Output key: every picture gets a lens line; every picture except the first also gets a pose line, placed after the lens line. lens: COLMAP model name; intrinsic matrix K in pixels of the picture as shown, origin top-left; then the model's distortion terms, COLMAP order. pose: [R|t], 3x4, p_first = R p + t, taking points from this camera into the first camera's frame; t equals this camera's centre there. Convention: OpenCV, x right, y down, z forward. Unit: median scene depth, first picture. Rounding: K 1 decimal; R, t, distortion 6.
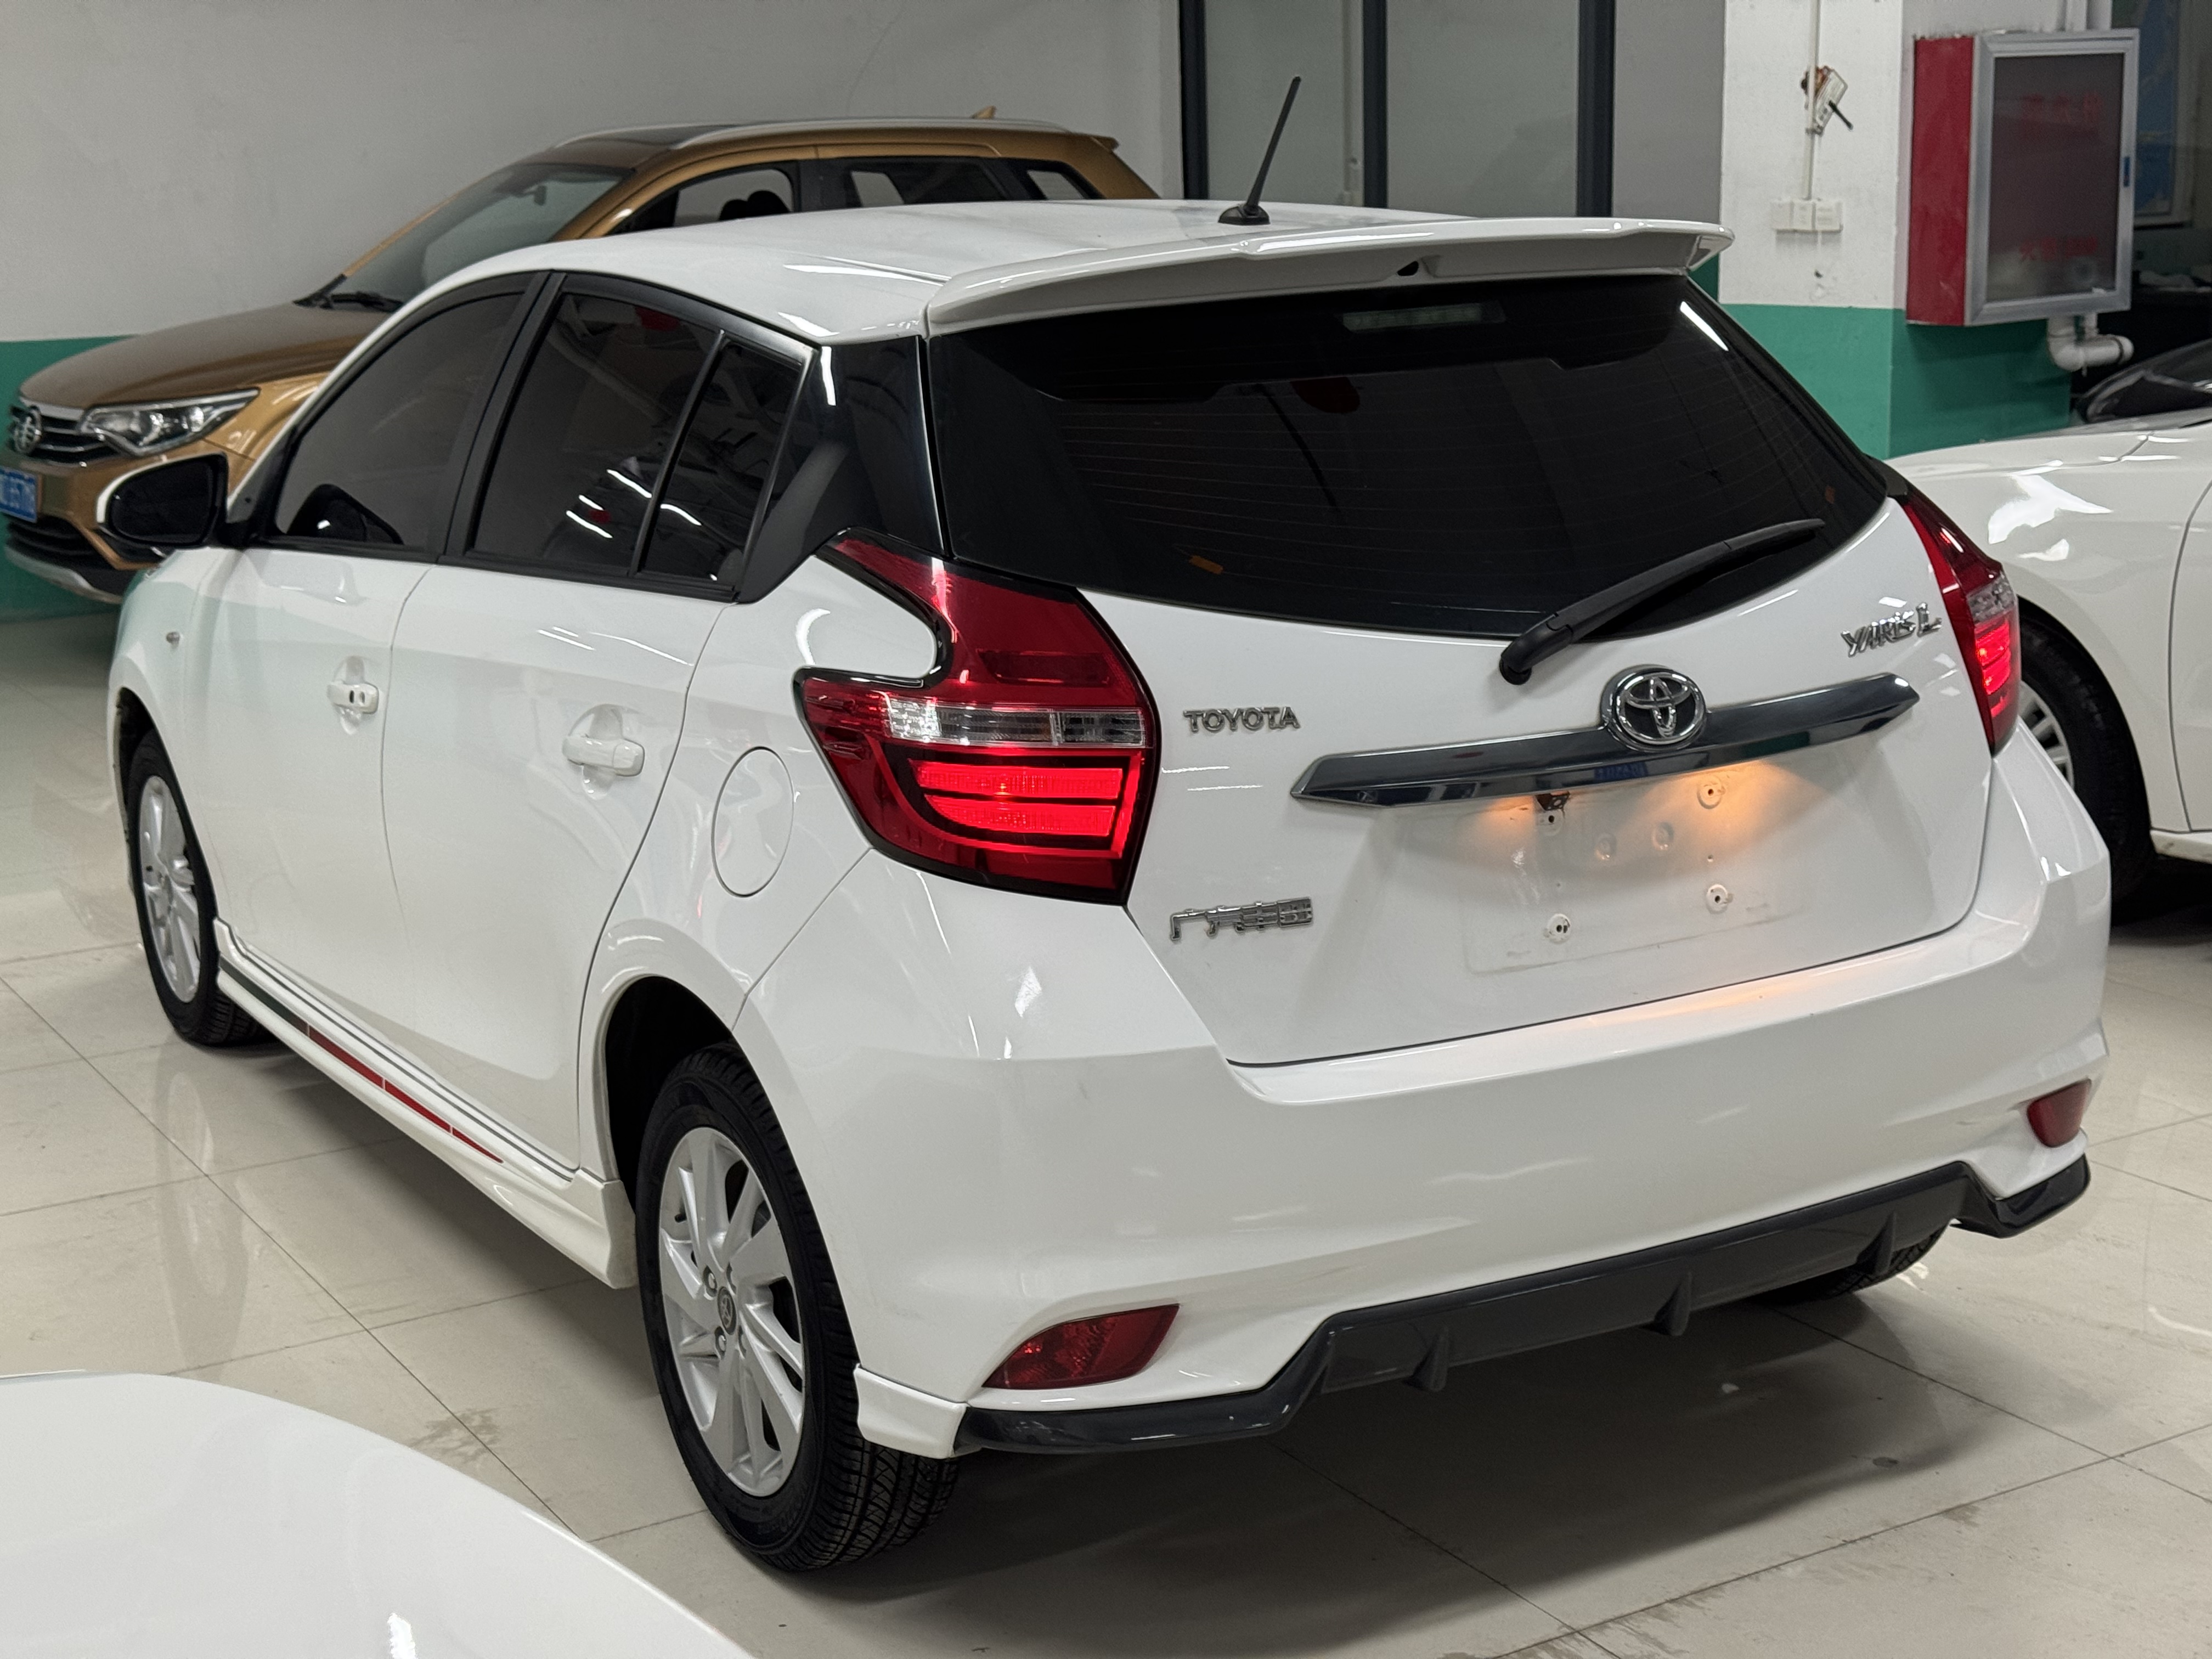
lens RADIAL K [[3047.2, 0, 1106.0], [0, 3047.2, 829.5], [0, 0, 1]] dist [0.176339, -0.362719]
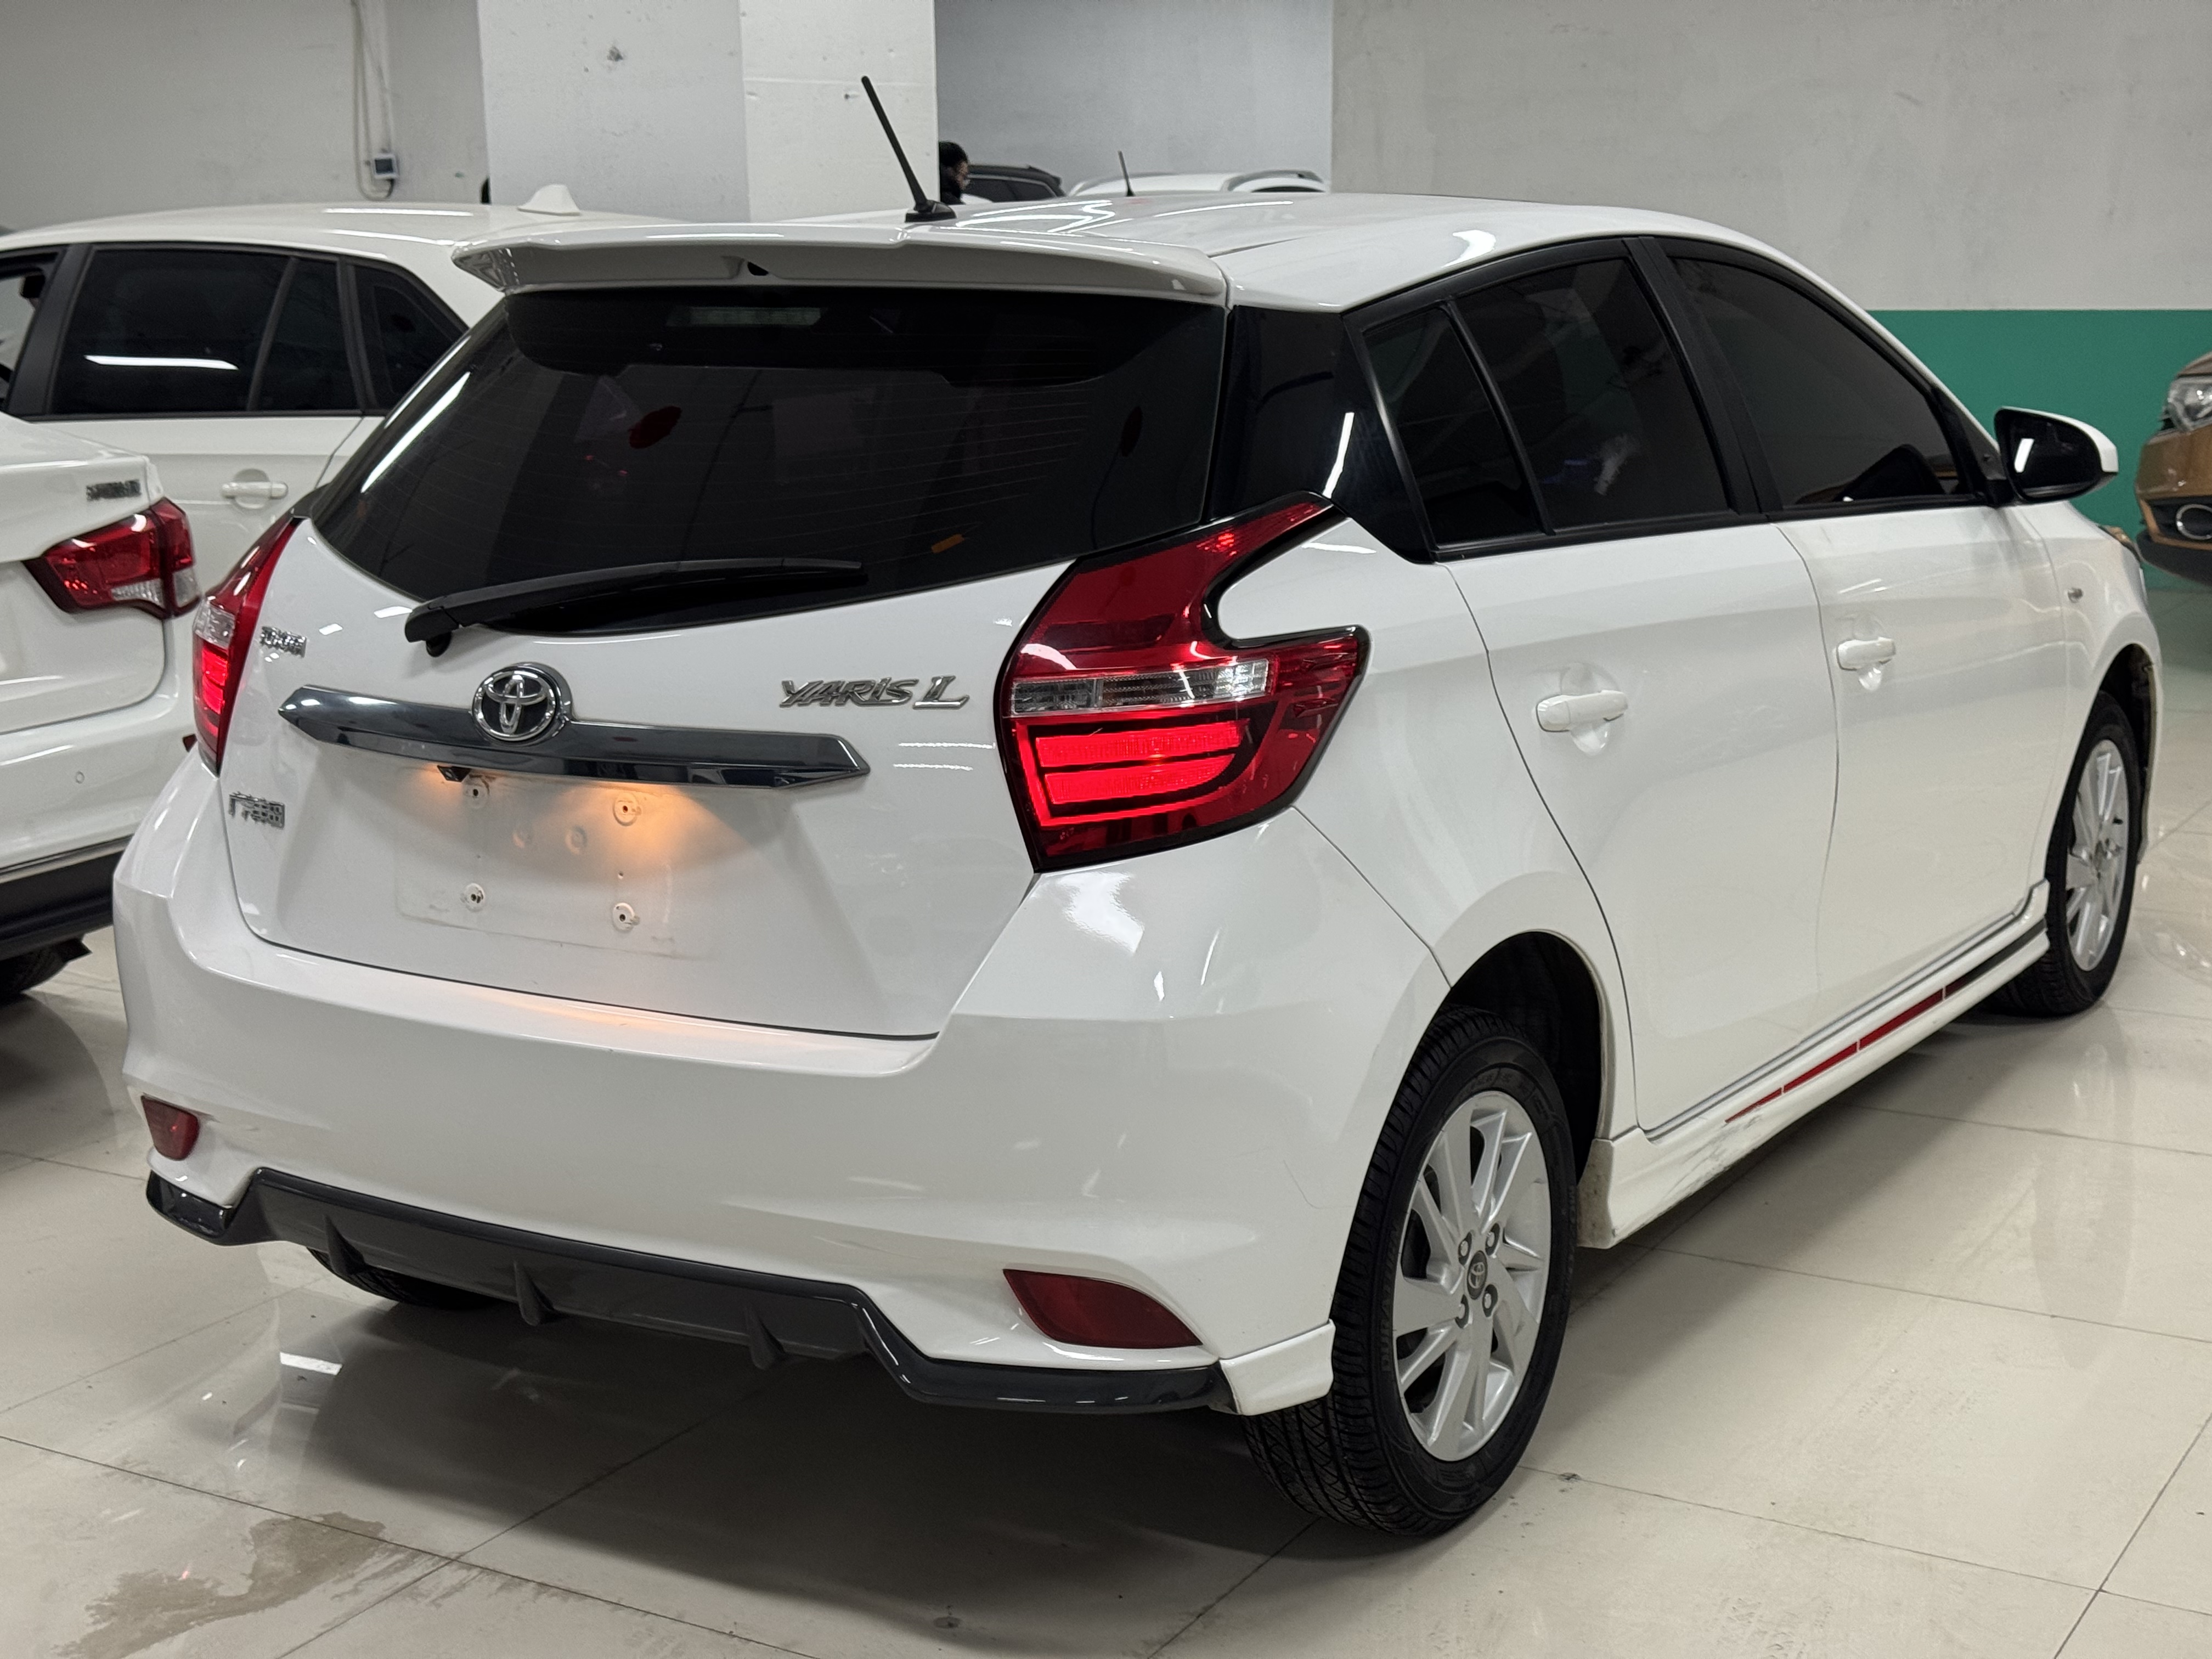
lens RADIAL K [[3047.2, 0, 1106.0], [0, 3047.2, 829.5], [0, 0, 1]] dist [0.176339, -0.362719]
pose [[0.473983, 0.200370, -0.857433, 1.159162], [-0.185857, 0.974592, 0.125008, -0.163727], [0.860696, 0.100109, 0.499181, 0.664496]]
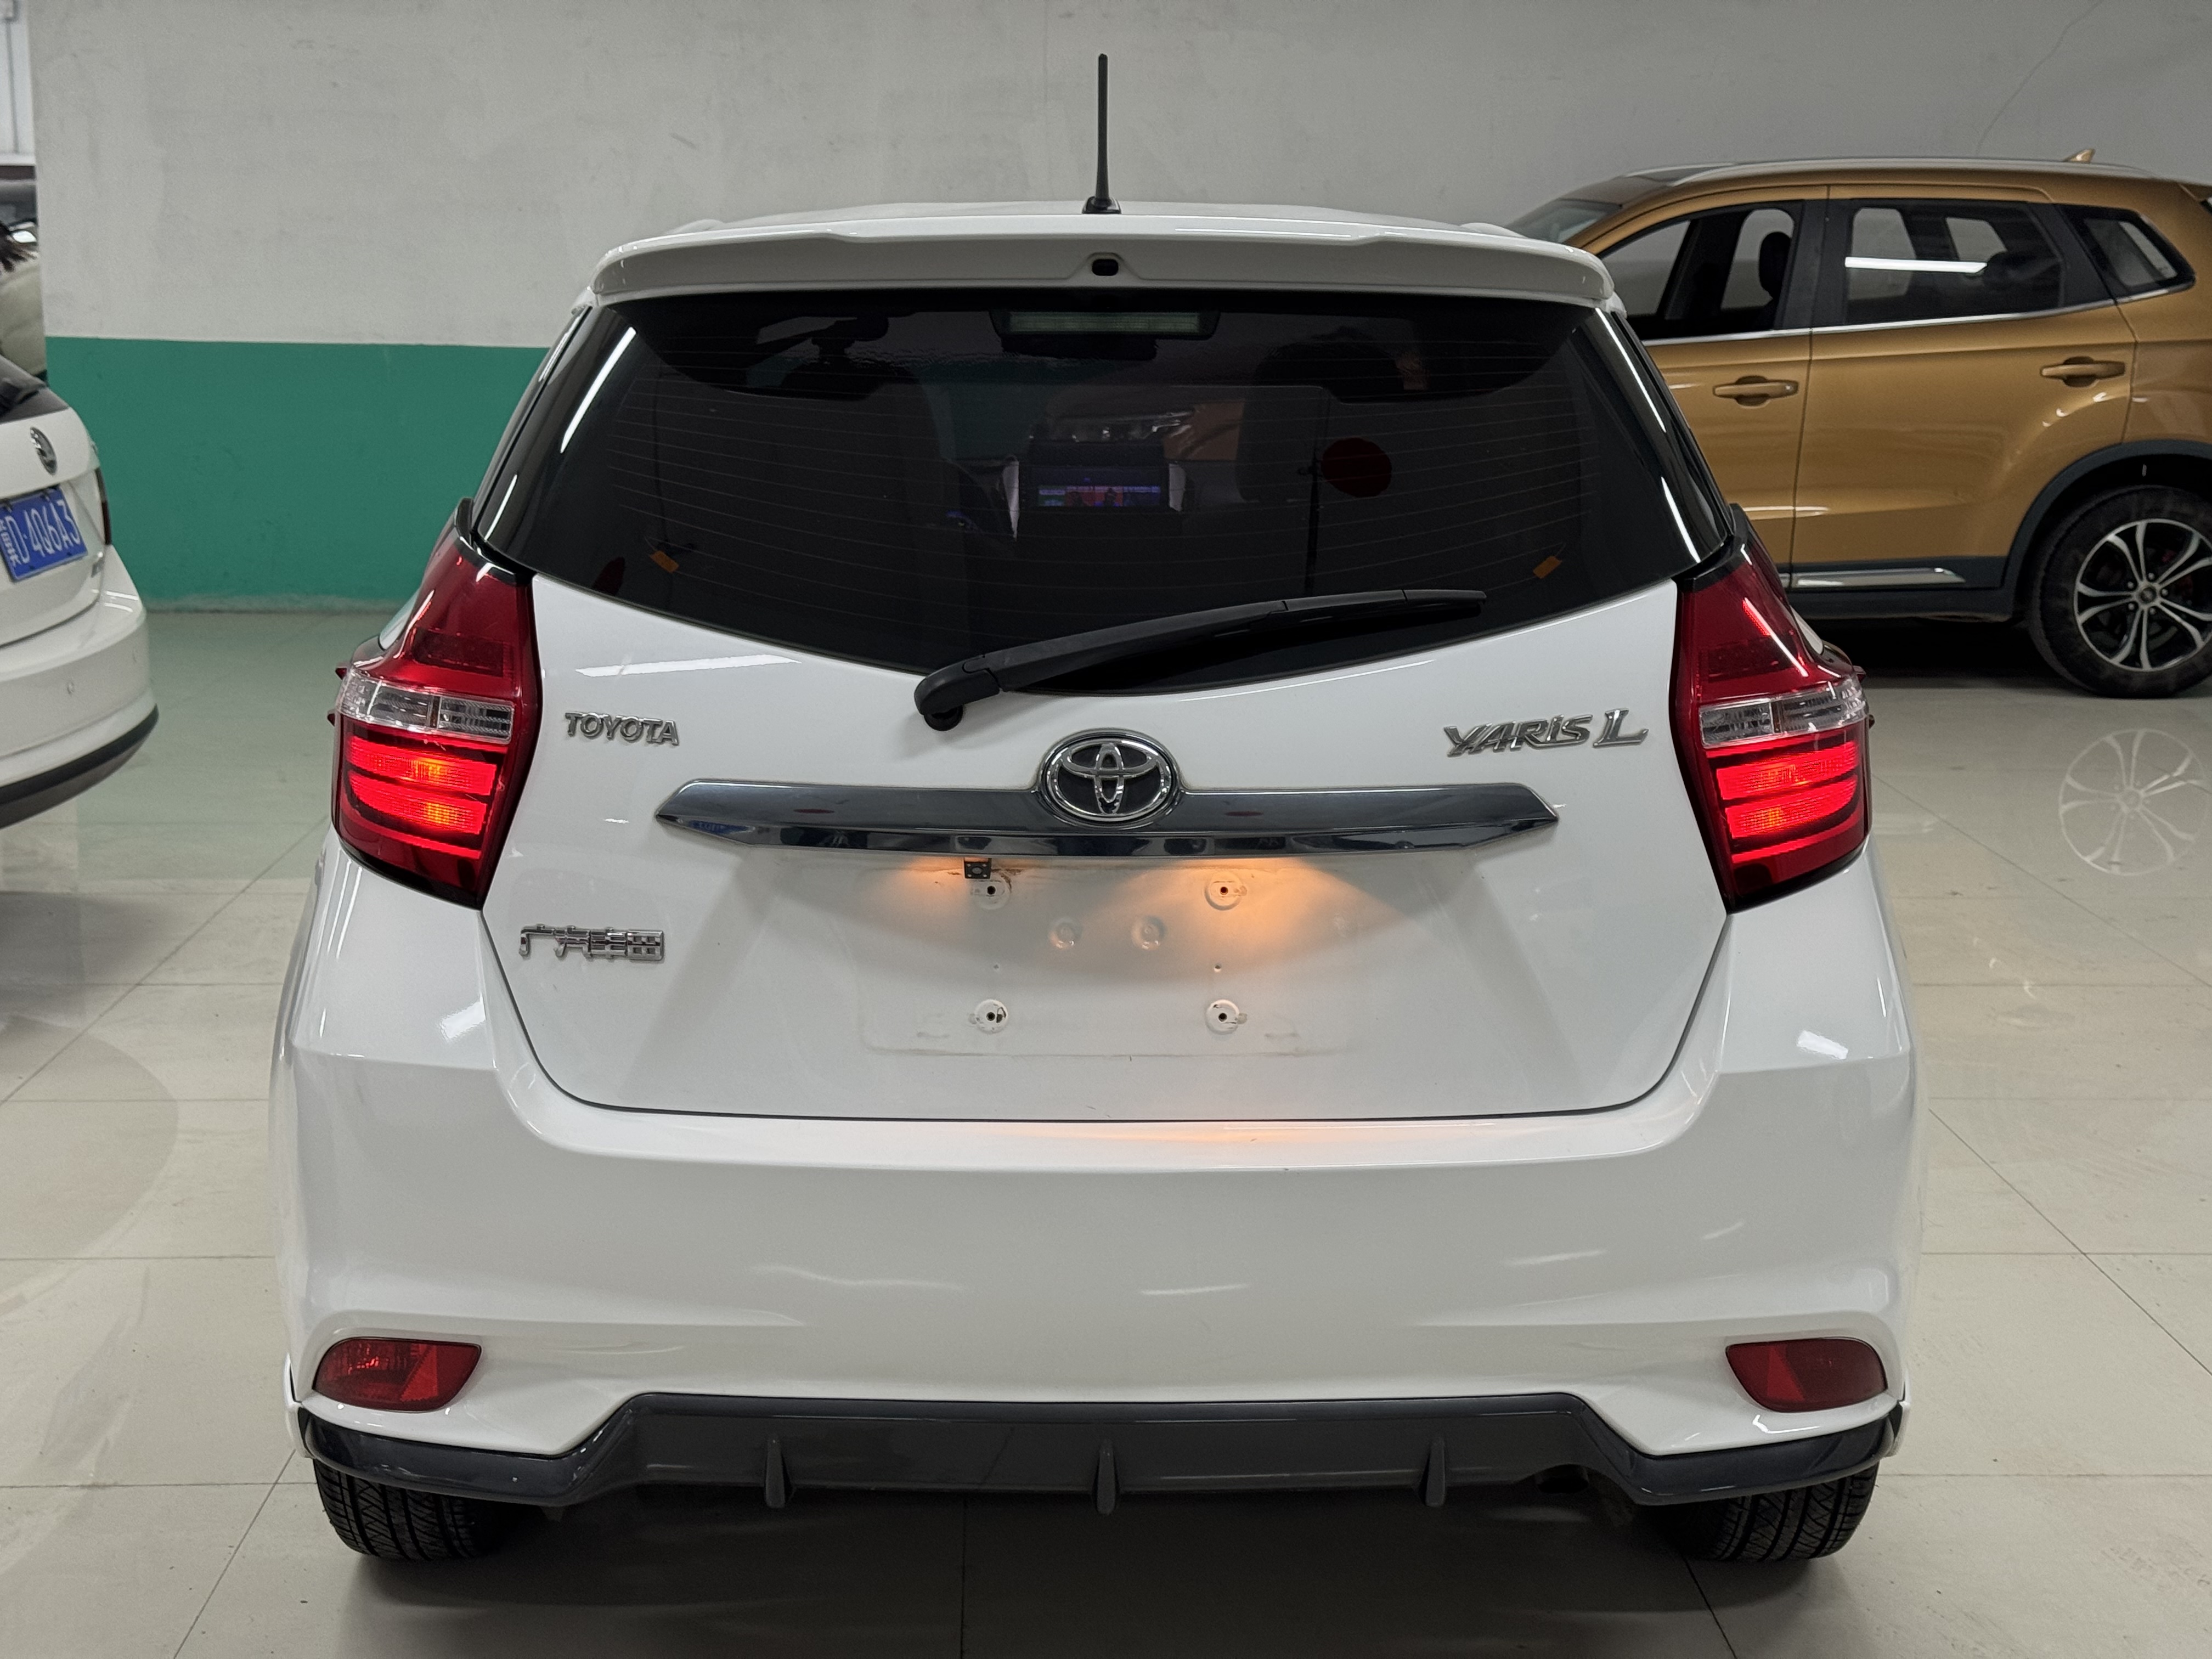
lens RADIAL K [[3047.2, 0, 1106.0], [0, 3047.2, 829.5], [0, 0, 1]] dist [0.176339, -0.362719]
pose [[0.877006, 0.130157, -0.462514, 0.577831], [-0.138860, 0.990193, 0.015350, -0.038758], [0.459976, 0.050763, 0.886479, 0.242480]]
